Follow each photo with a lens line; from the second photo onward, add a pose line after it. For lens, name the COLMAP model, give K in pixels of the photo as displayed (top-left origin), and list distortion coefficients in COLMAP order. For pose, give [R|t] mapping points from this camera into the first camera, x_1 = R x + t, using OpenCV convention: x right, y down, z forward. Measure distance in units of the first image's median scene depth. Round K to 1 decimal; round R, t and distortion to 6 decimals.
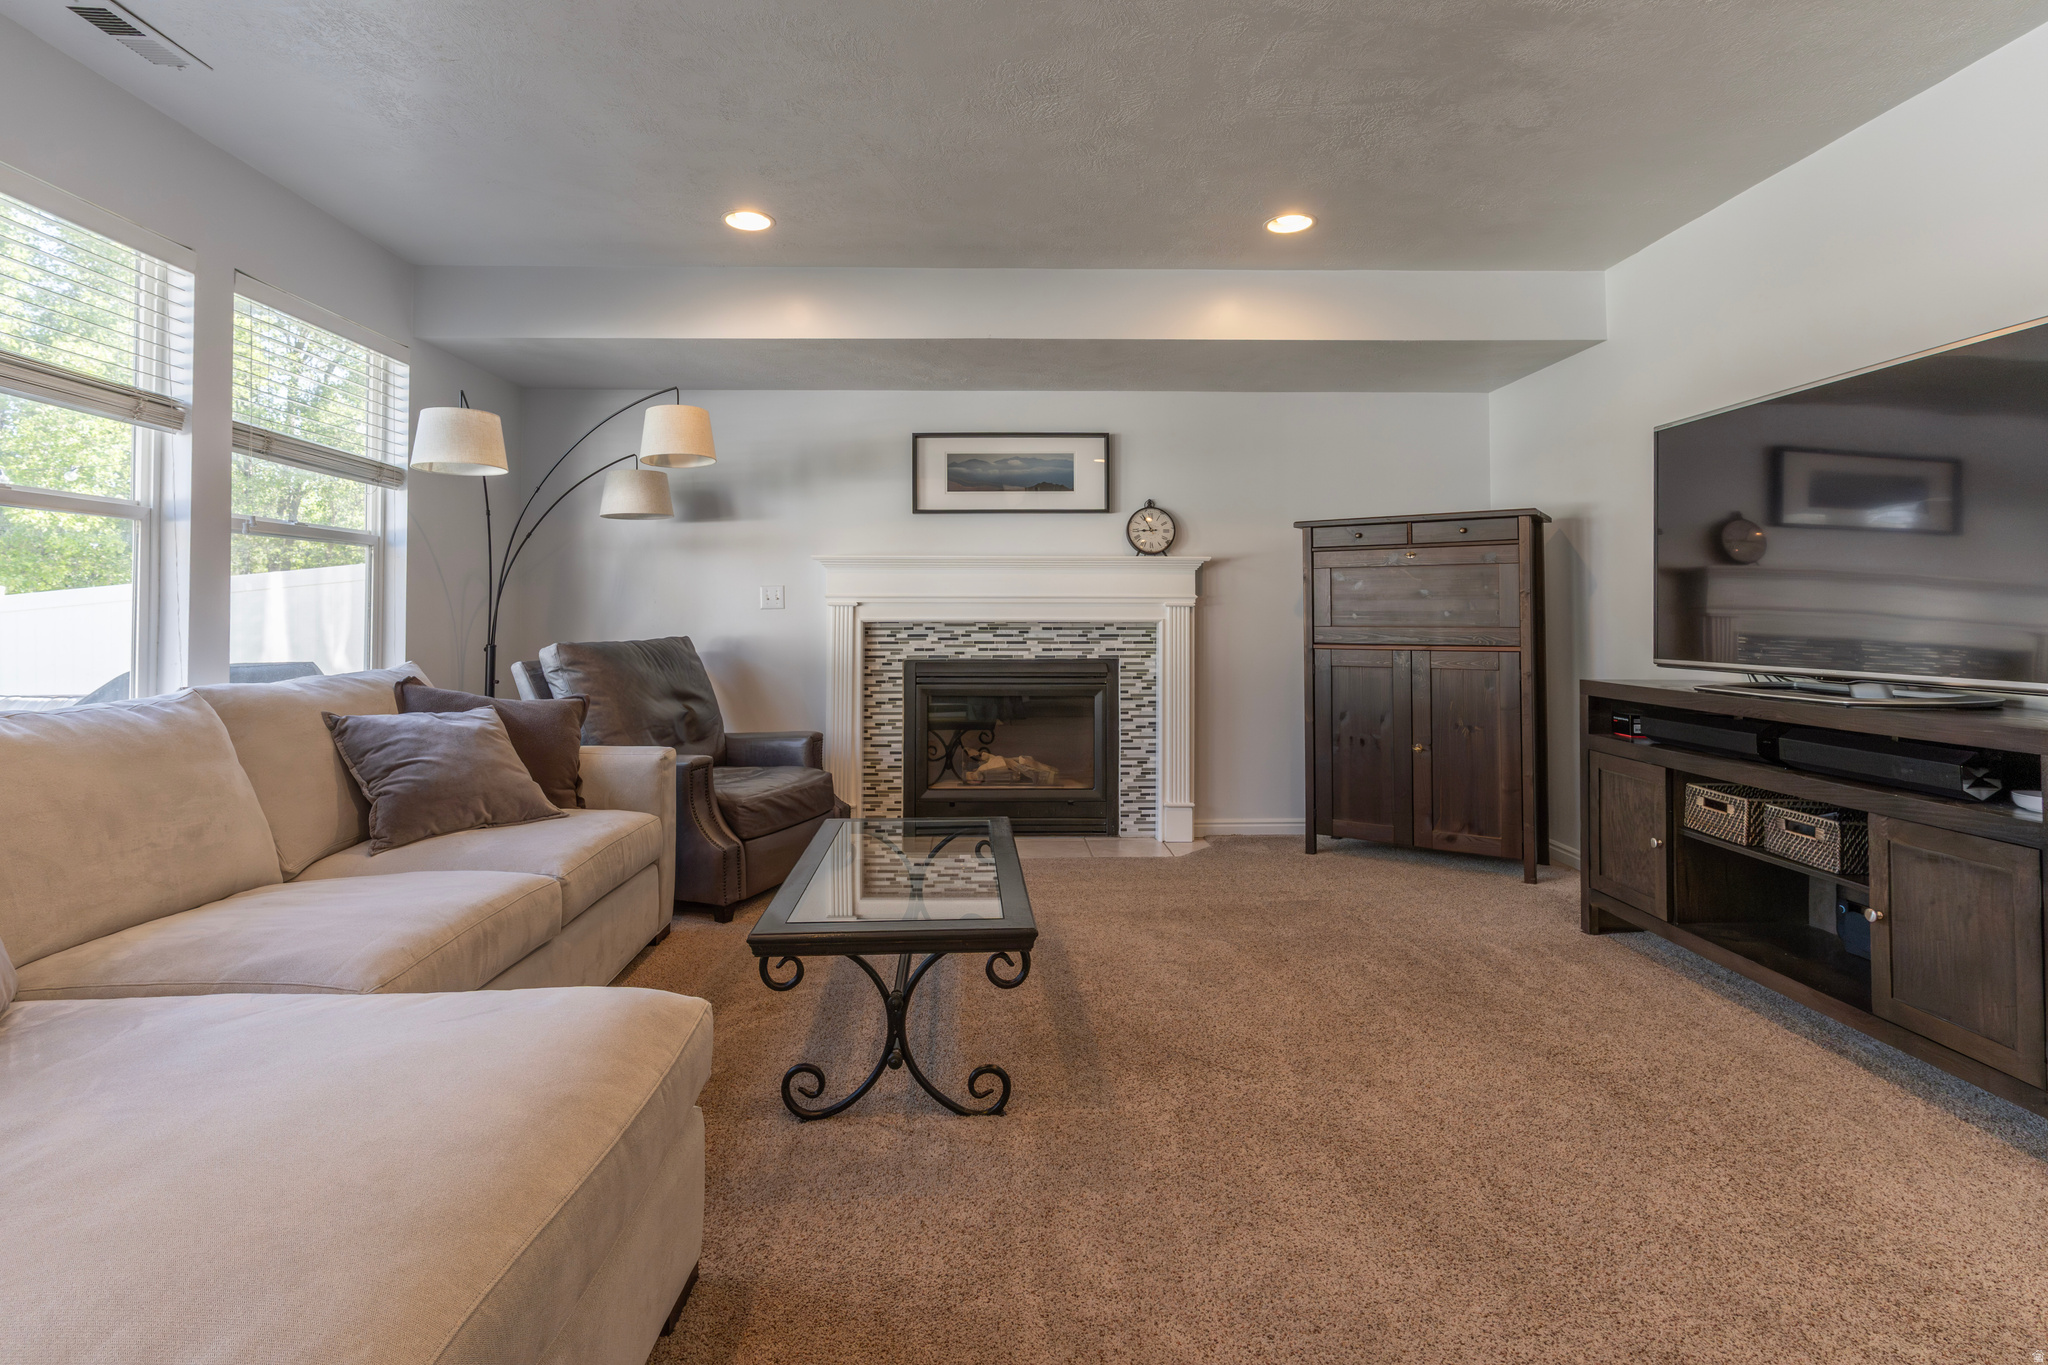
lens RADIAL K [[976.5, 0, 993.0], [0, 976.5, 586.9], [0, 0, 1]] dist [0.012599, 0.009921]
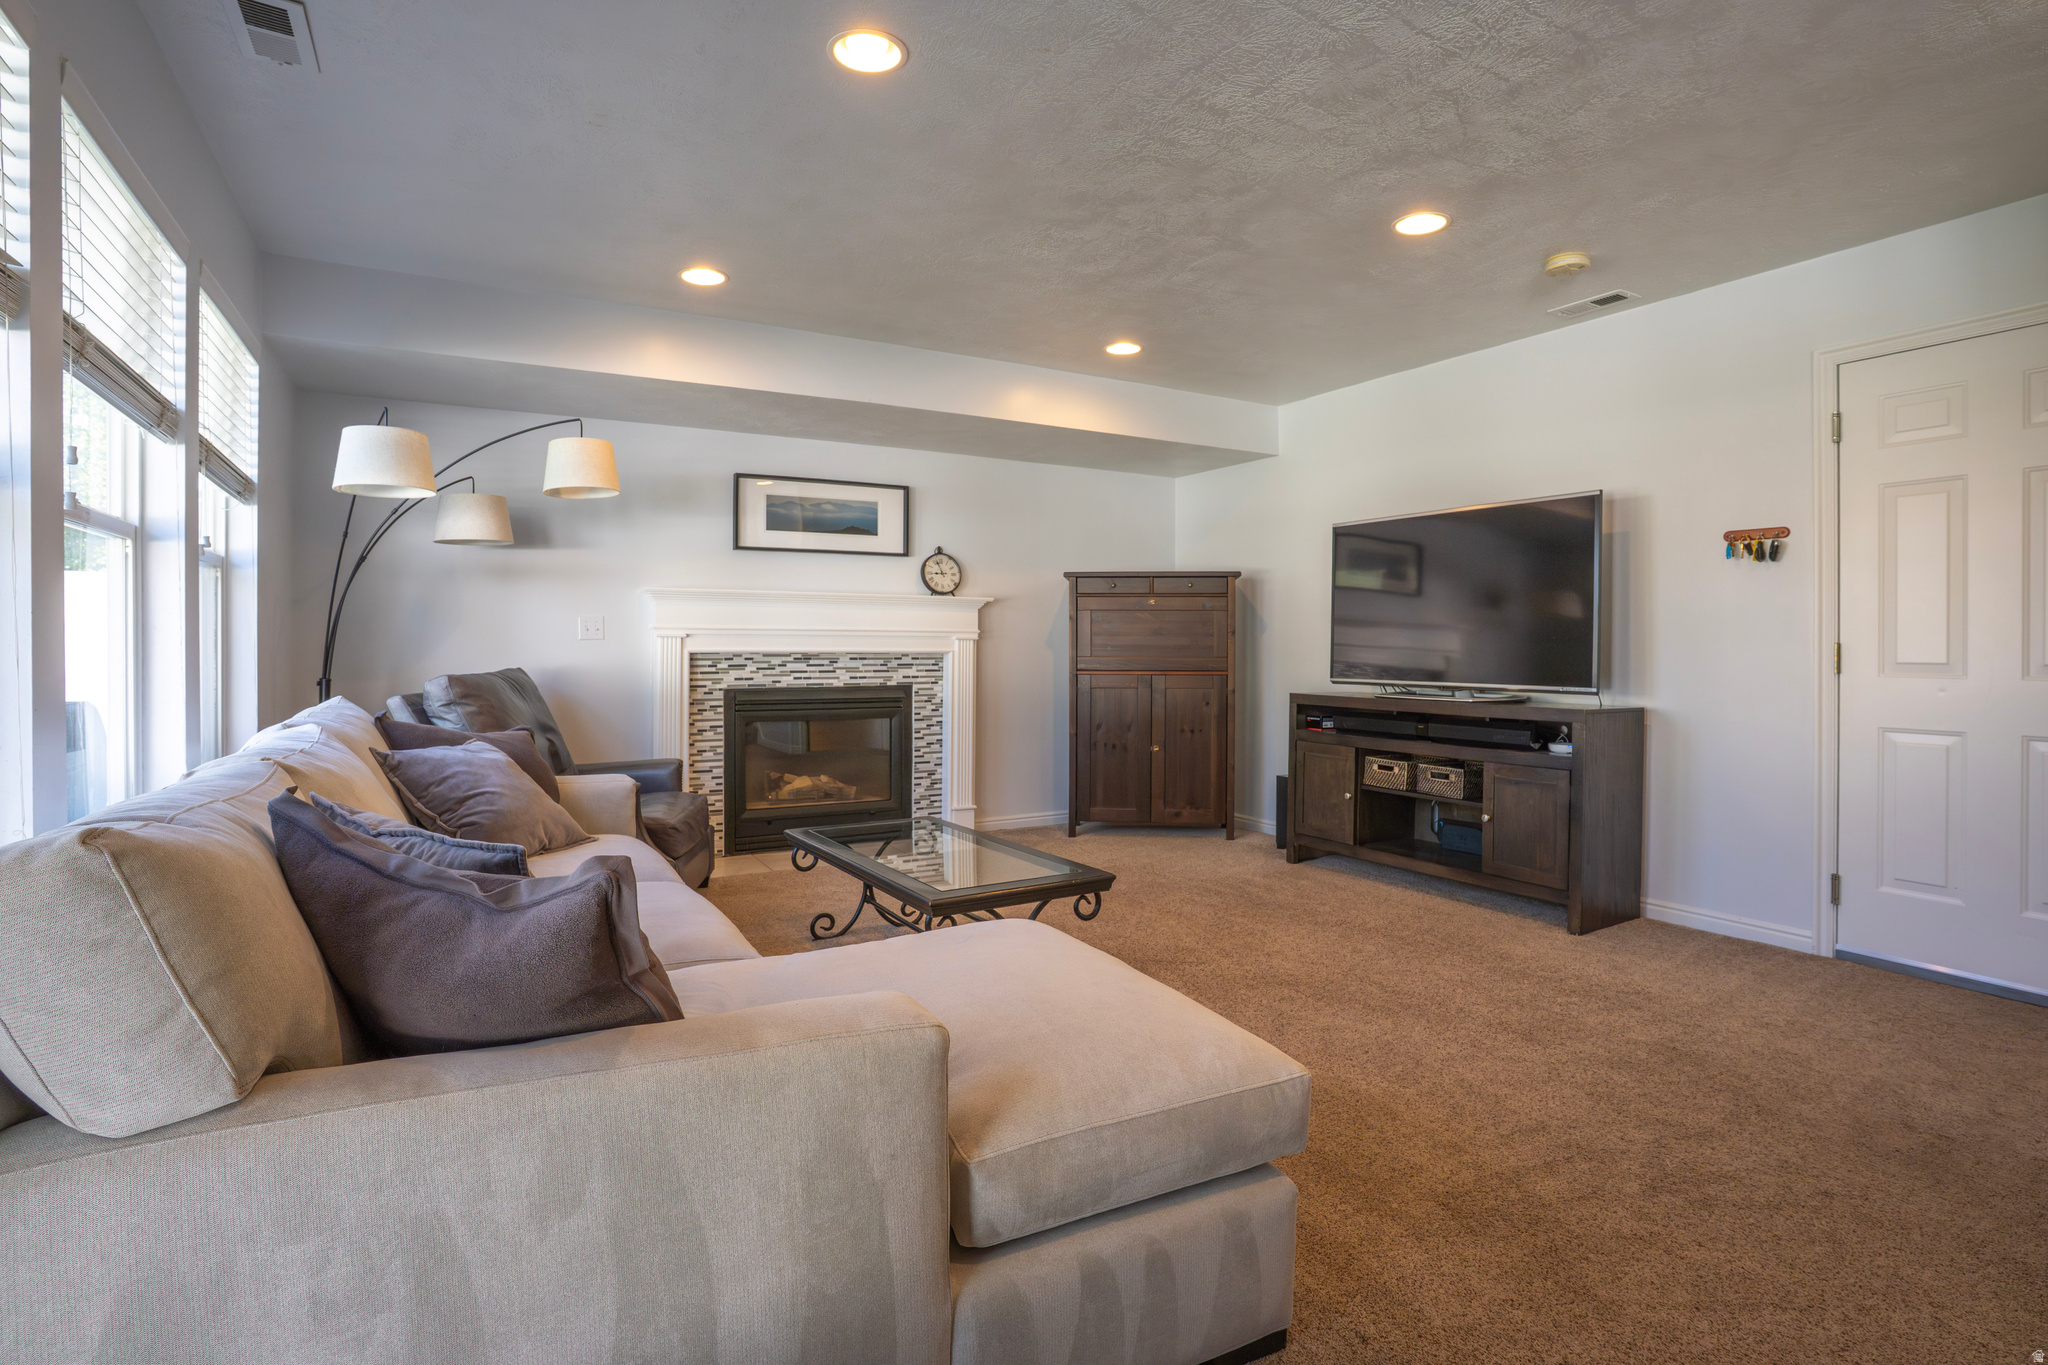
lens RADIAL K [[976.5, 0, 1027.3], [0, 976.5, 637.2], [0, 0, 1]] dist [0.012599, 0.009921]
pose [[0.886566, 0.007008, 0.462550, -0.313759], [-0.018000, 0.999651, 0.019354, -0.007575], [-0.462252, -0.025484, 0.886382, -0.082657]]
